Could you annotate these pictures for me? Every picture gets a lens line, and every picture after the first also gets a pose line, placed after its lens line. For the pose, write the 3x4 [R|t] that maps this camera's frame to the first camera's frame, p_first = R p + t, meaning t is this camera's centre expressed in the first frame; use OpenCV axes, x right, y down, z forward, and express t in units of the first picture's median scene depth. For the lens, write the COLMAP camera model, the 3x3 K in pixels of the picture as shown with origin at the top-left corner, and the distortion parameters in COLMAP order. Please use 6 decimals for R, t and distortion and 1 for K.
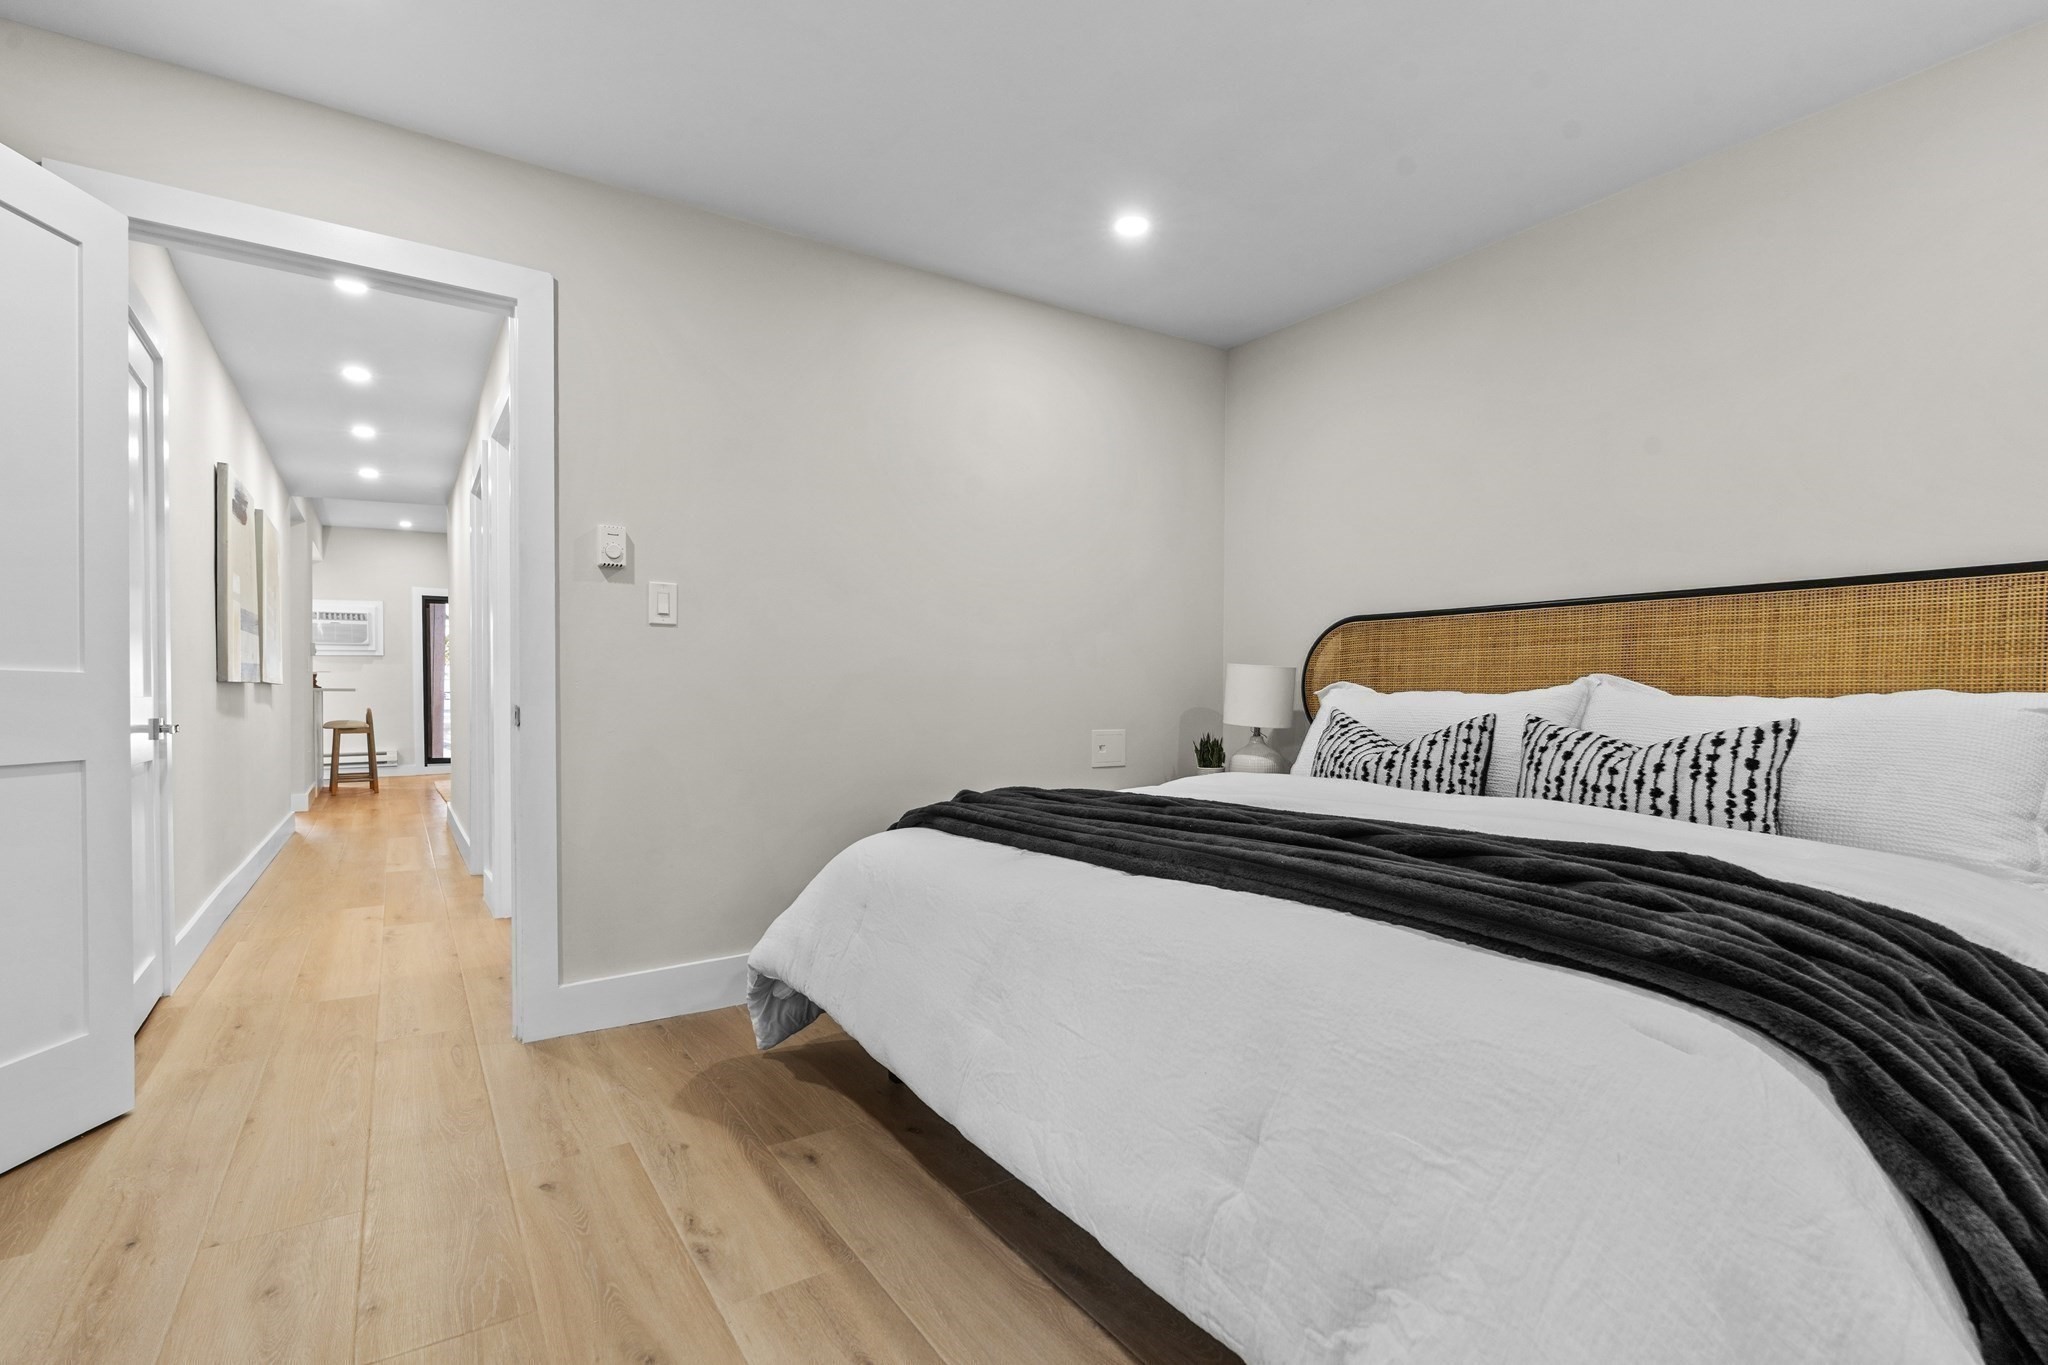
lens RADIAL K [[927.1, 0, 1010.0], [0, 927.1, 727.4], [0, 0, 1]] dist [-0.010232, 0.003550]
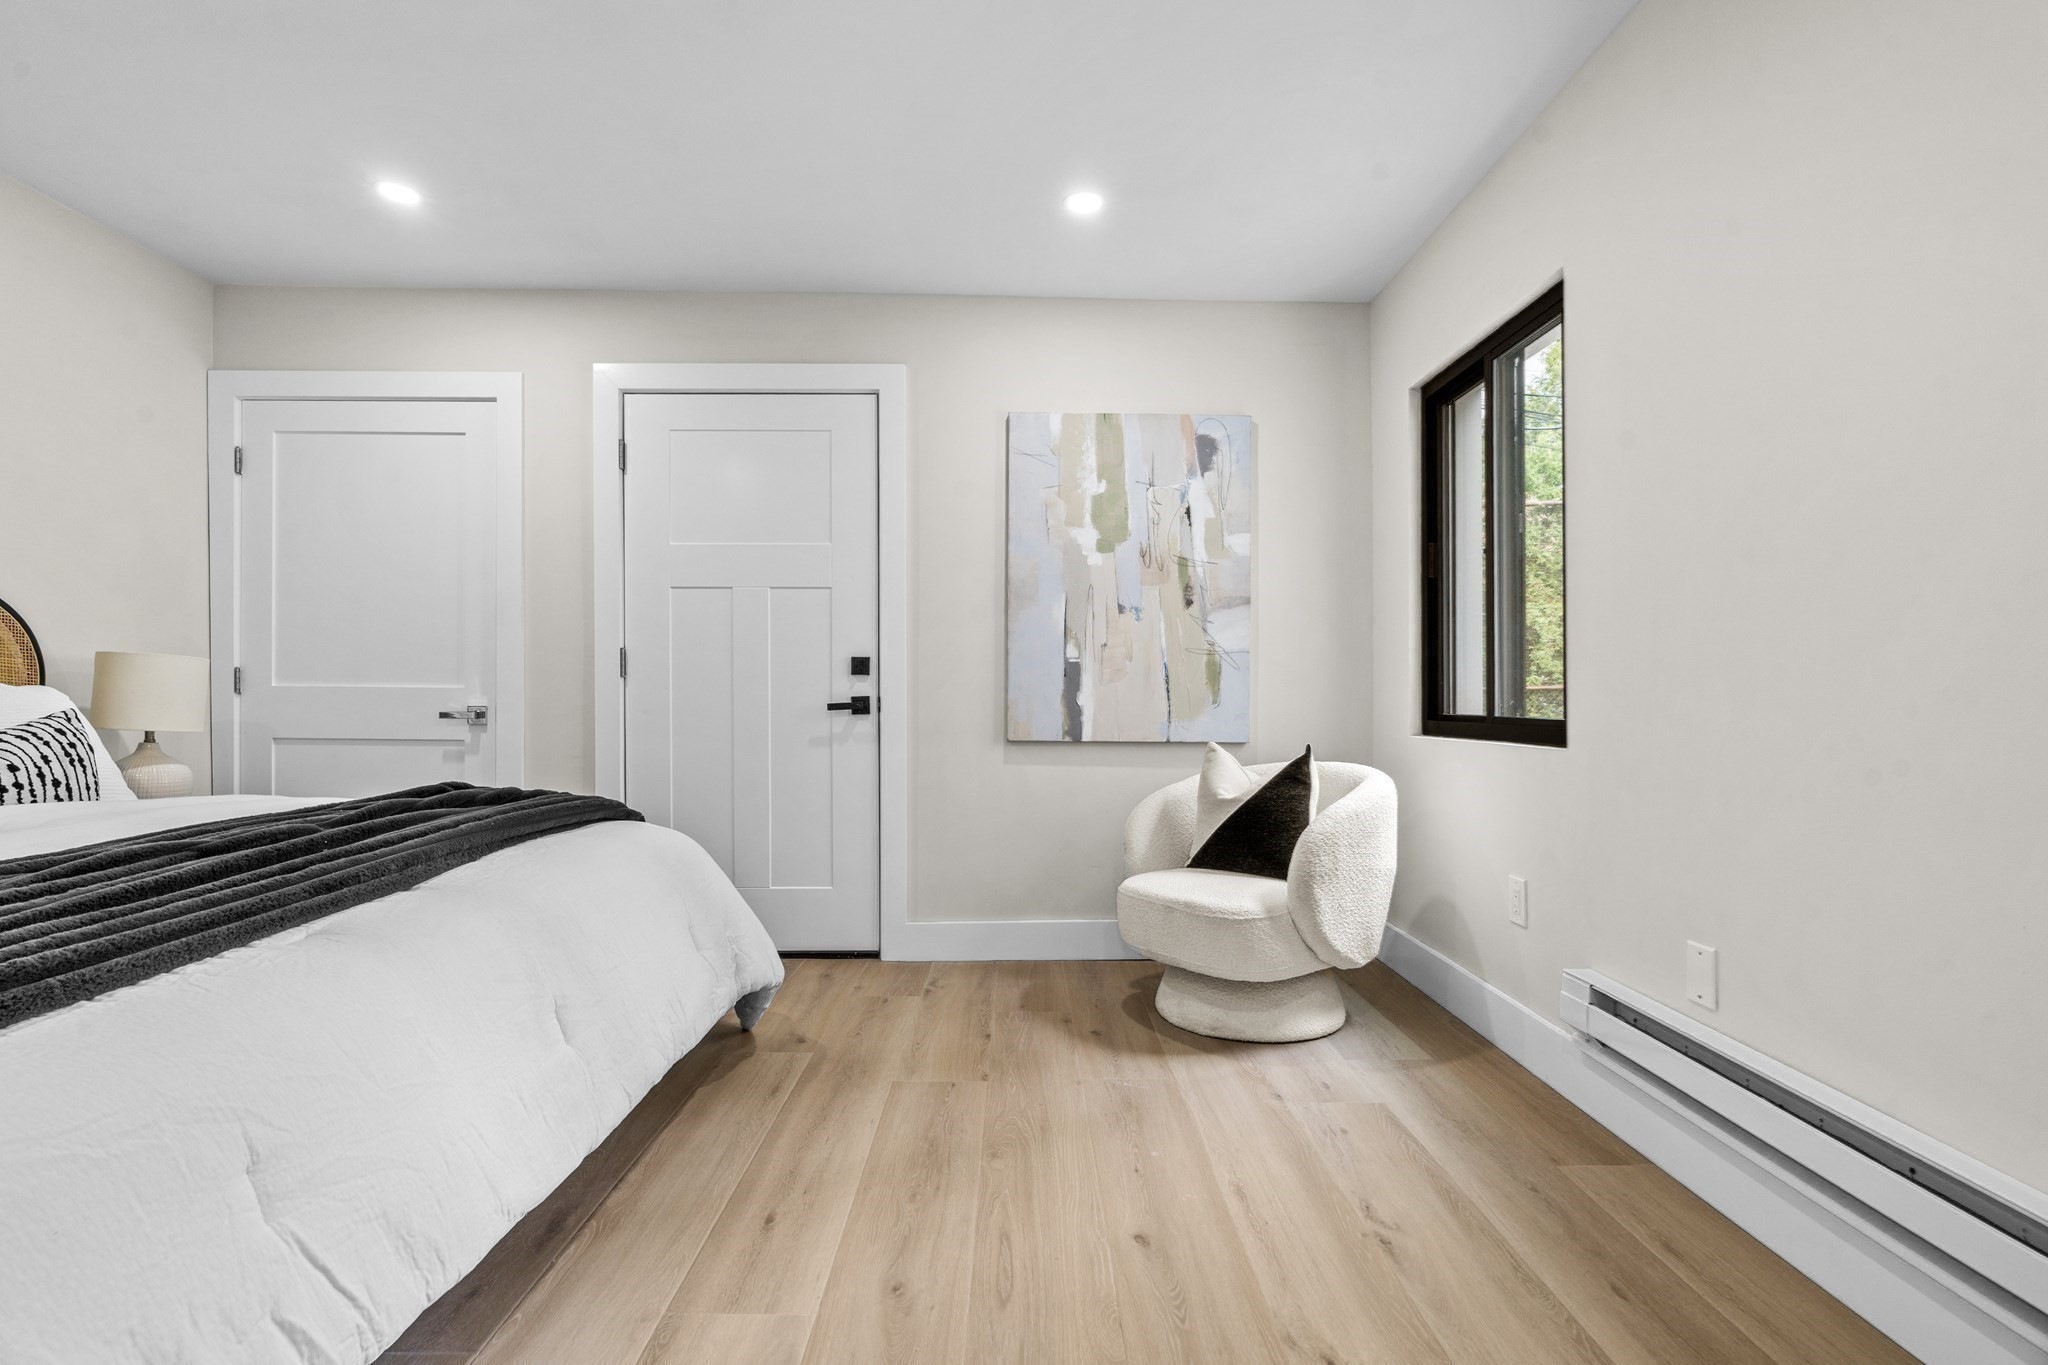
lens RADIAL K [[927.1, 0, 1016.3], [0, 927.1, 705.3], [0, 0, 1]] dist [-0.010232, 0.003550]
pose [[-0.833743, -0.014523, 0.551961, -0.690471], [0.010268, 0.999073, 0.041797, -0.043708], [-0.552057, 0.040515, -0.832821, 1.123545]]
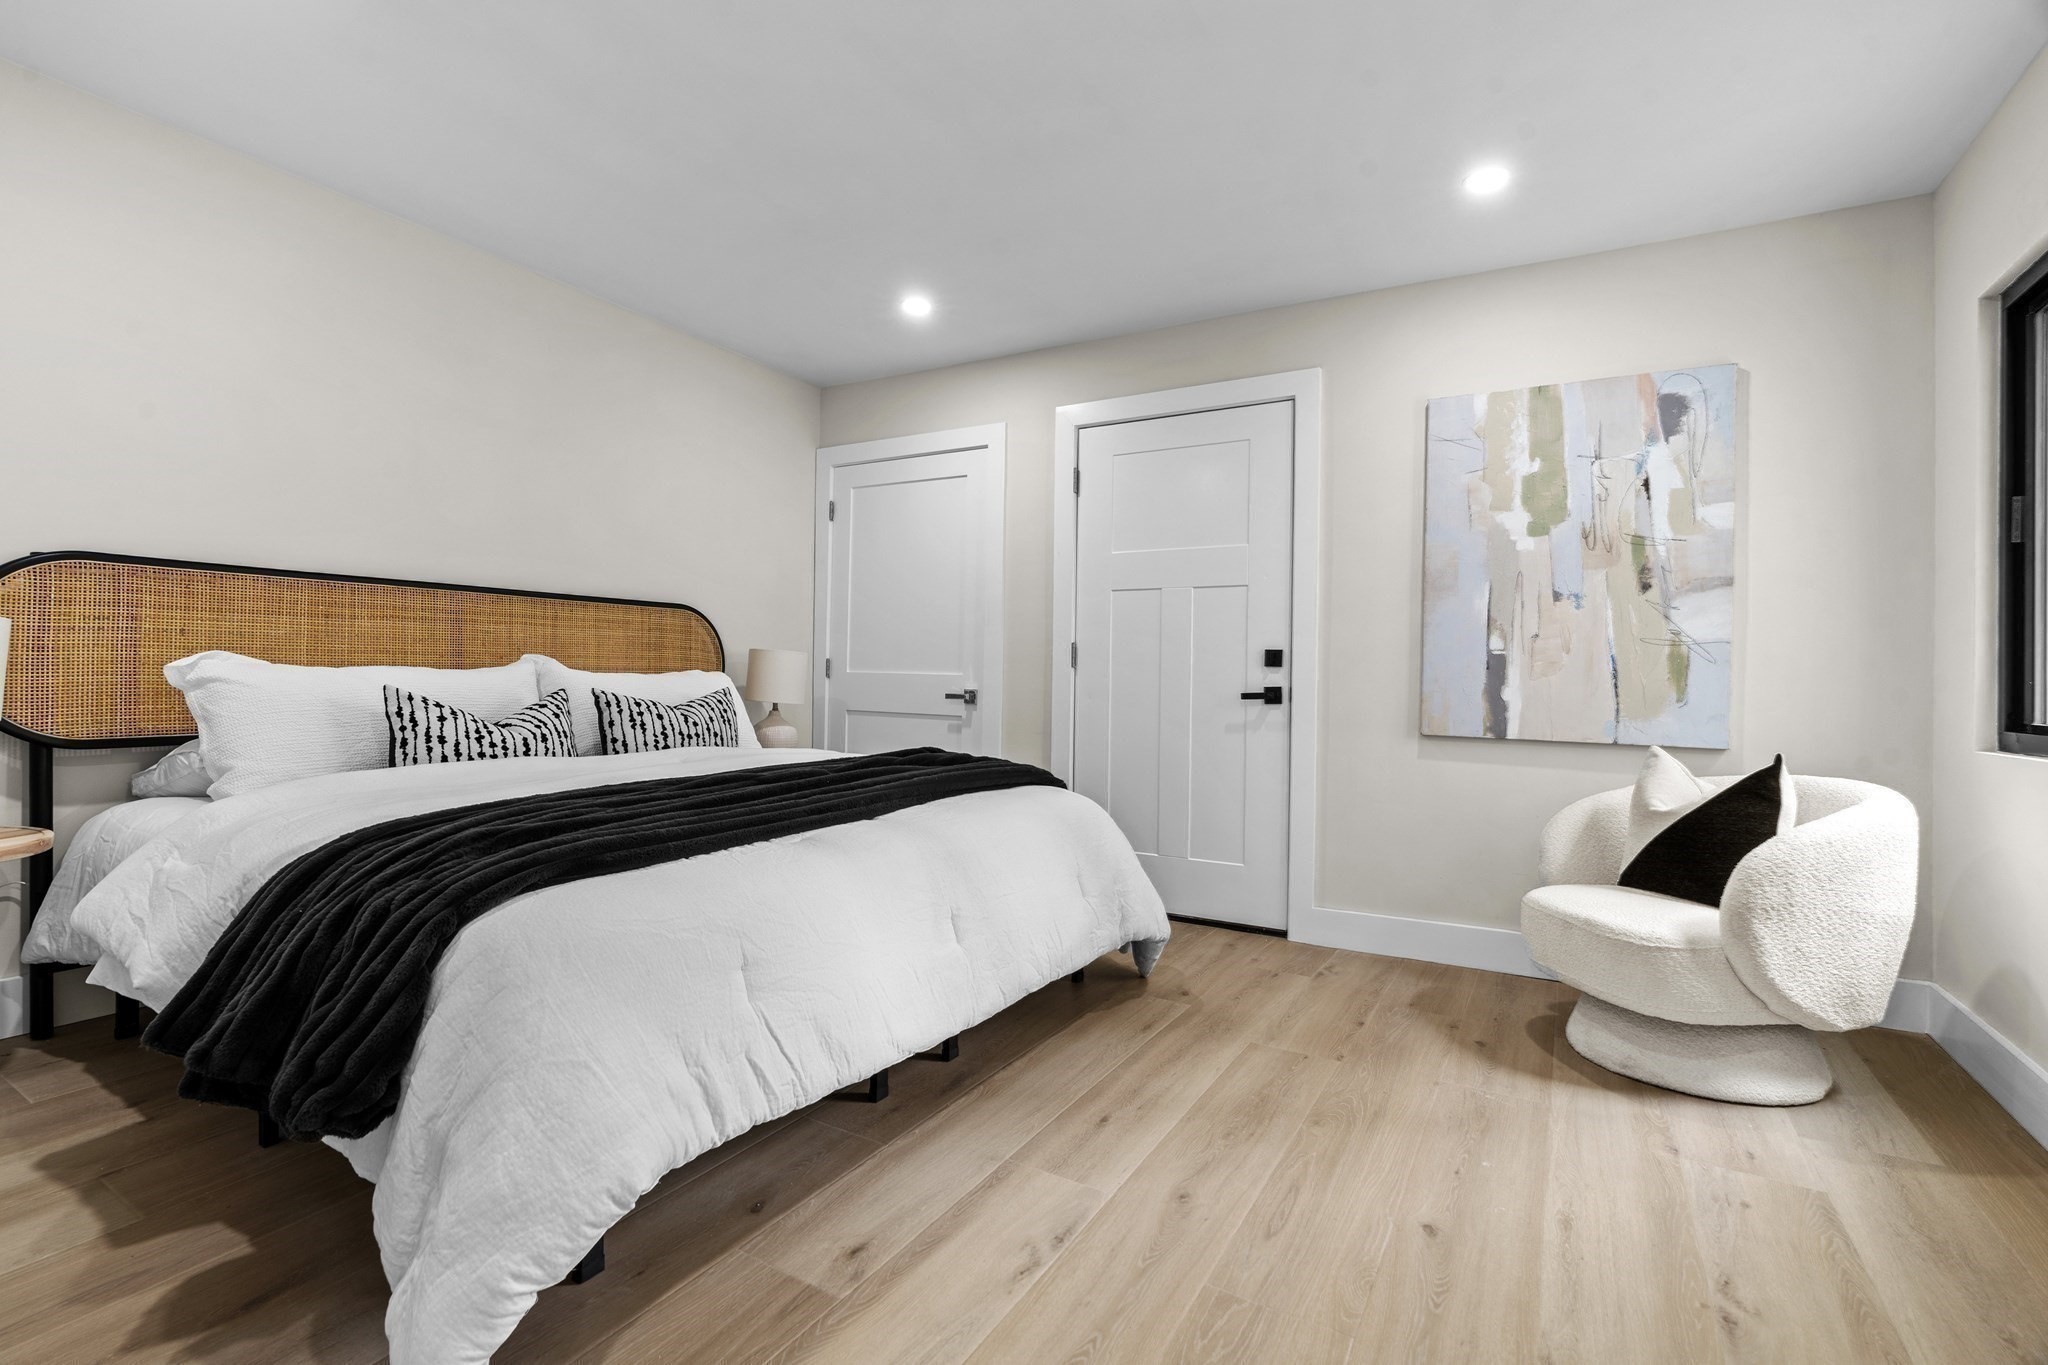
lens RADIAL K [[927.1, 0, 1021.9], [0, 927.1, 678.2], [0, 0, 1]] dist [-0.010232, 0.003550]
pose [[-0.431319, -0.015060, 0.902074, -0.903307], [0.010895, 0.999701, 0.021899, -0.052603], [-0.902134, 0.019273, -0.431026, 1.081886]]
